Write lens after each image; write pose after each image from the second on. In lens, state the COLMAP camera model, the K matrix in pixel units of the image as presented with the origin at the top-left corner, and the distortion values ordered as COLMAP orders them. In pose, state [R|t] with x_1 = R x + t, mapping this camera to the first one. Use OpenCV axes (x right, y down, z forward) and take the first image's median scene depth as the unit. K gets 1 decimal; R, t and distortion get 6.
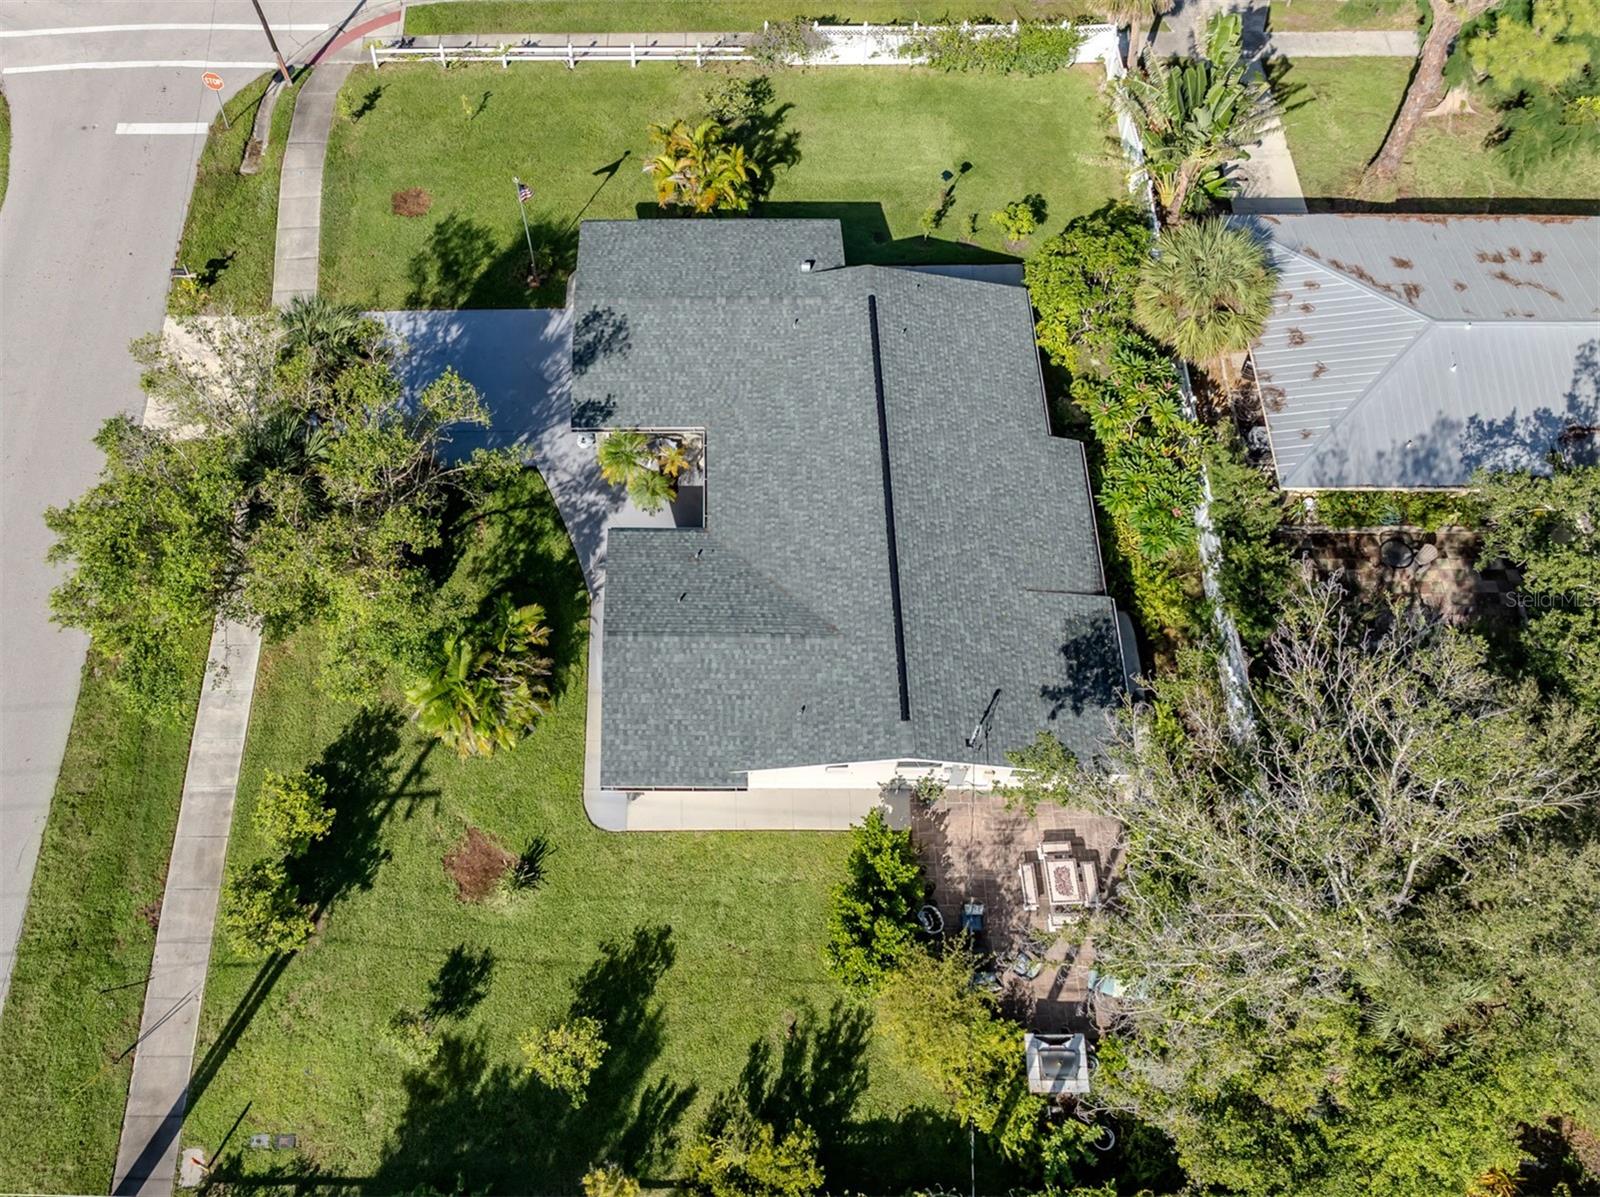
lens RADIAL K [[1416.2, 0, 675.3], [0, 1416.2, 599.1], [0, 0, 1]] dist [-0.029033, 0.013112]
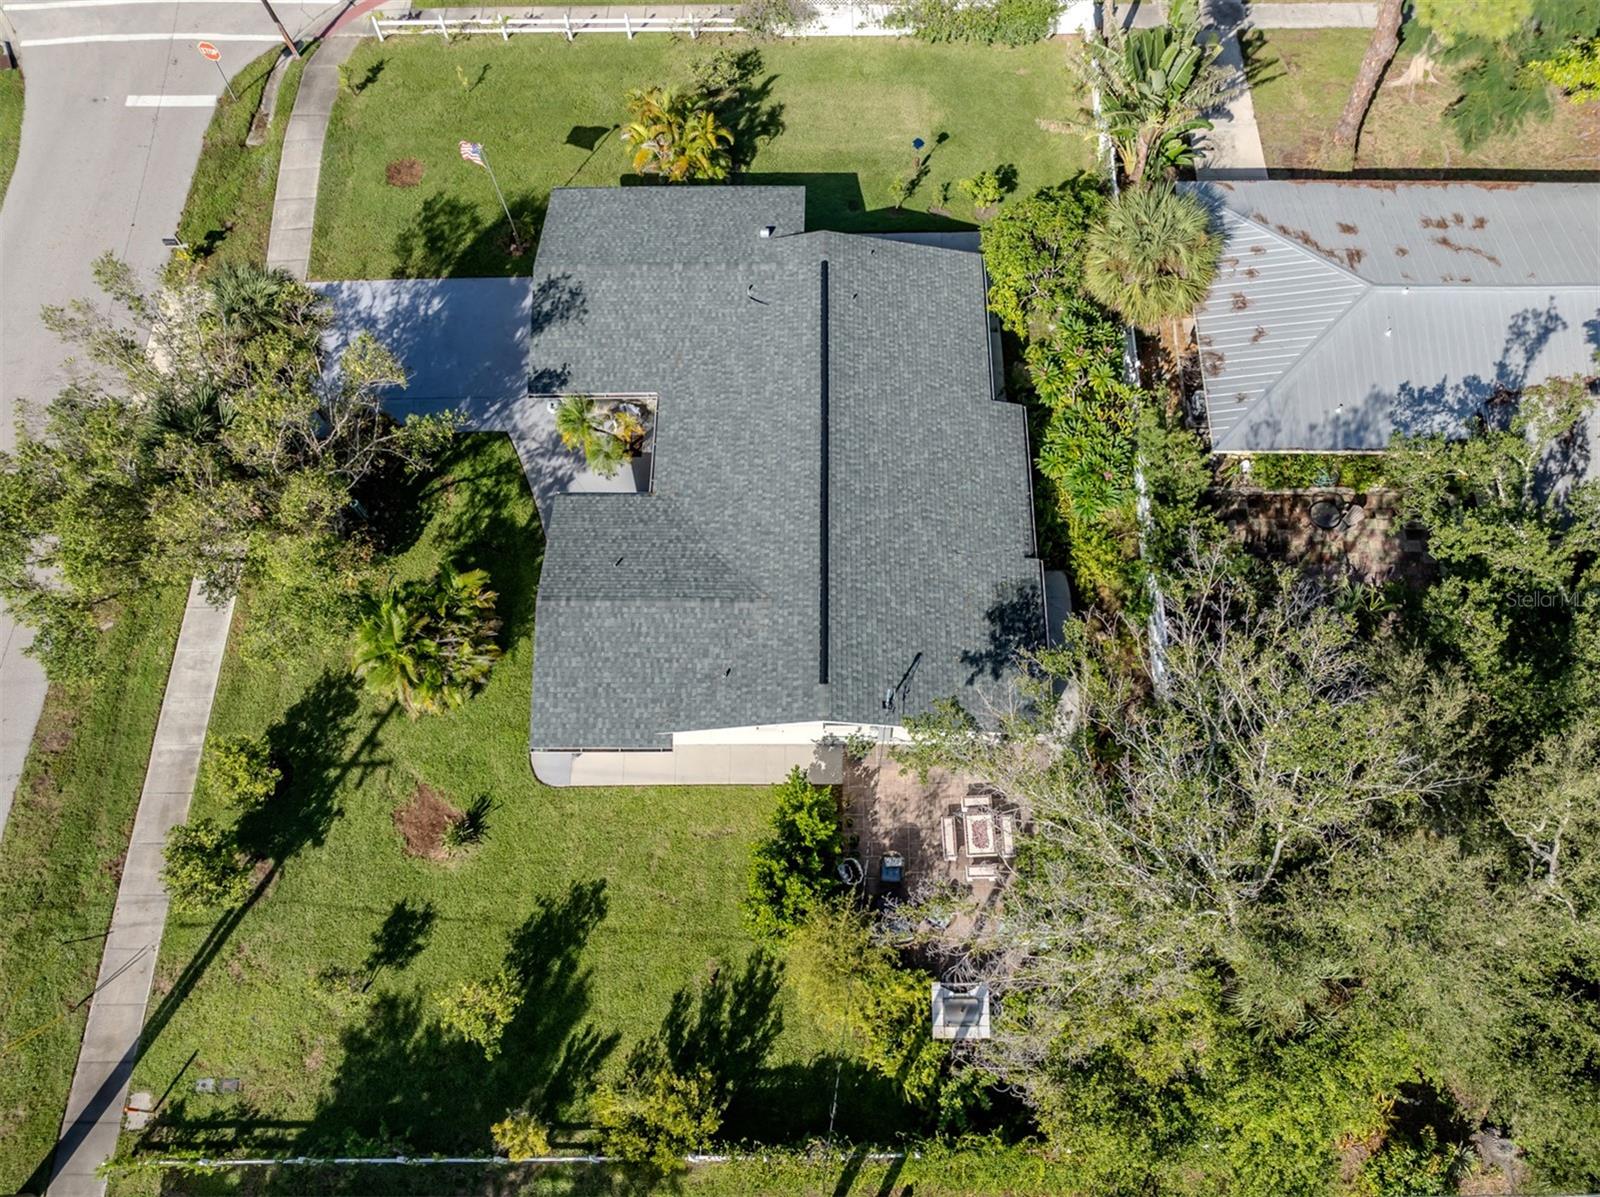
lens RADIAL K [[1157.6, 0, 832.7], [0, 1157.6, 655.7], [0, 0, 1]] dist [-0.025904, 0.011400]
pose [[0.999930, -0.004788, 0.010782, 0.145256], [0.003644, 0.994596, 0.103759, -0.019274], [-0.011221, -0.103712, 0.994544, 0.152670]]
